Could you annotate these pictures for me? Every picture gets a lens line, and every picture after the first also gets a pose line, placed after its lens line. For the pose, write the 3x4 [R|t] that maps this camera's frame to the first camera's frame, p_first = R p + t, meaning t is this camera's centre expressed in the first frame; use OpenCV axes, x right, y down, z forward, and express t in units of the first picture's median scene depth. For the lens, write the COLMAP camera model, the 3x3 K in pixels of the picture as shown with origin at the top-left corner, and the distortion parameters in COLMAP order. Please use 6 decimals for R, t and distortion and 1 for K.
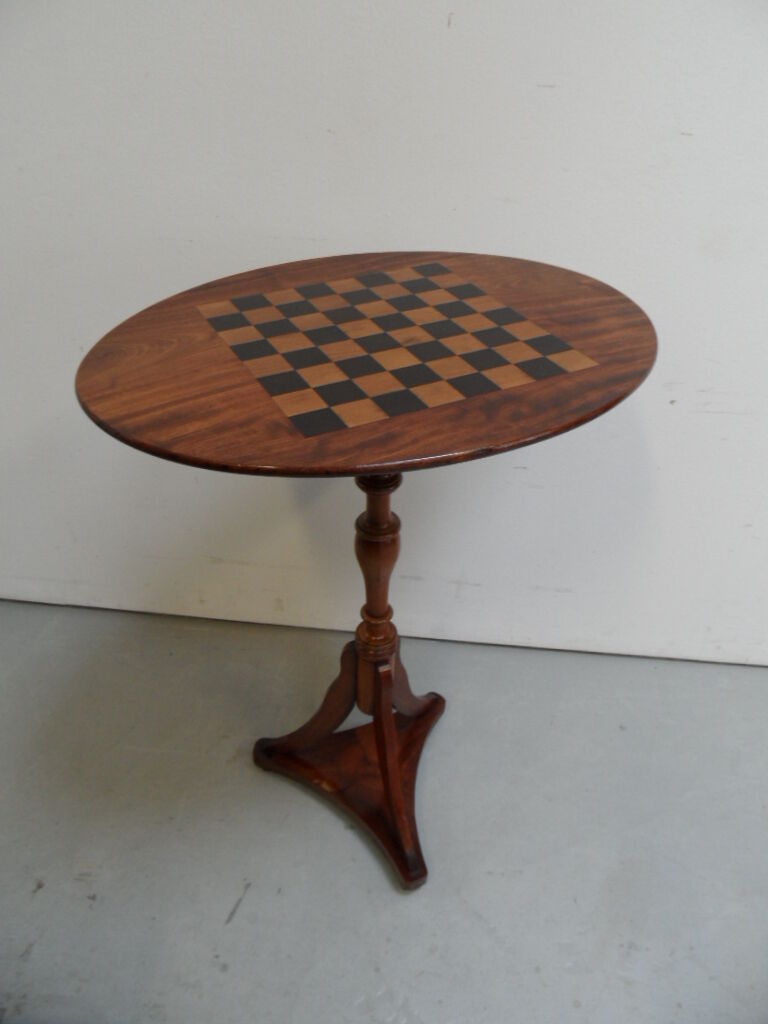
lens RADIAL K [[765.4, 0, 378.6], [0, 765.4, 502.4], [0, 0, 1]] dist [-0.028381, 0.001581]
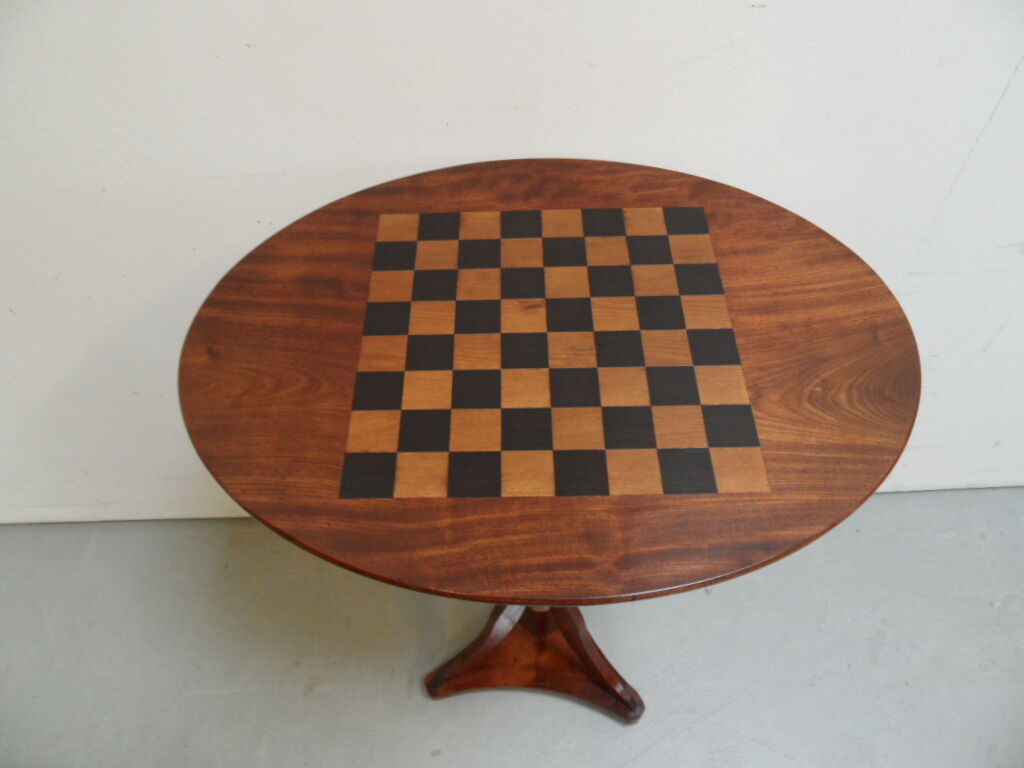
lens RADIAL K [[756.9, 0, 519.4], [0, 756.9, 381.6], [0, 0, 1]] dist [-0.010086, -0.000347]
pose [[-0.893707, -0.360195, 0.267483, -0.173304], [0.267106, 0.051853, 0.962271, -0.872242], [-0.360475, 0.931435, 0.049869, 0.887830]]
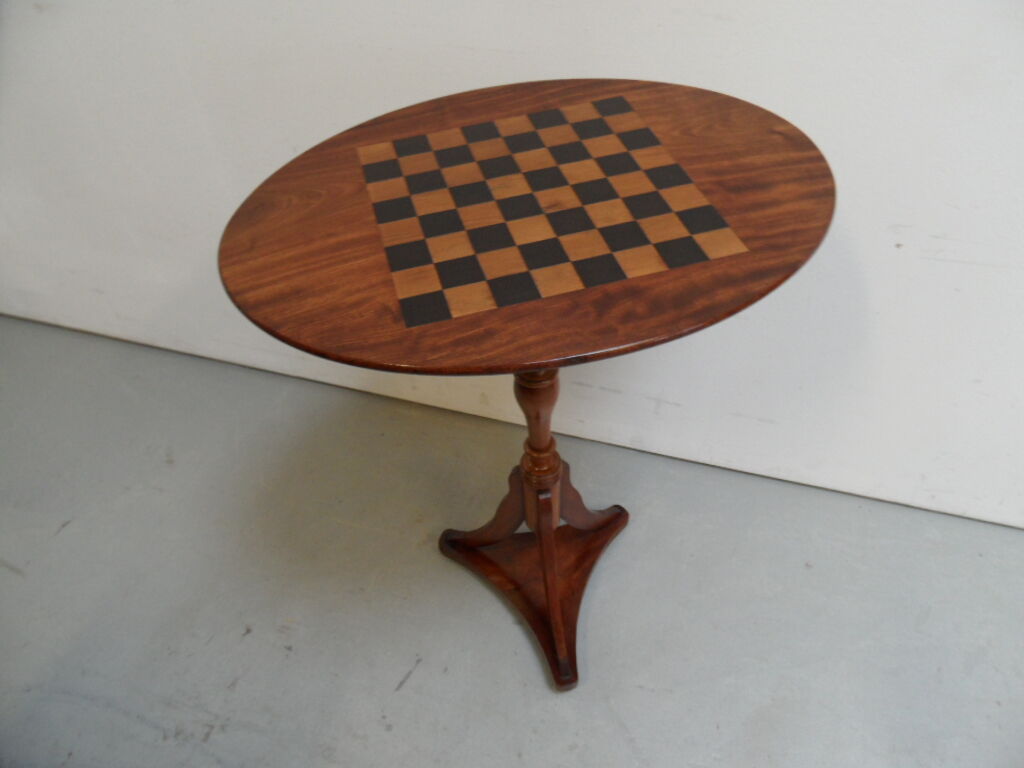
lens RADIAL K [[765.4, 0, 512.0], [0, 765.4, 384.0], [0, 0, 1]] dist [-0.028381, 0.001581]
pose [[0.977076, 0.103050, -0.186285, 0.162718], [-0.067070, 0.979482, 0.190046, -0.146039], [0.202047, -0.173195, 0.963940, 0.024991]]
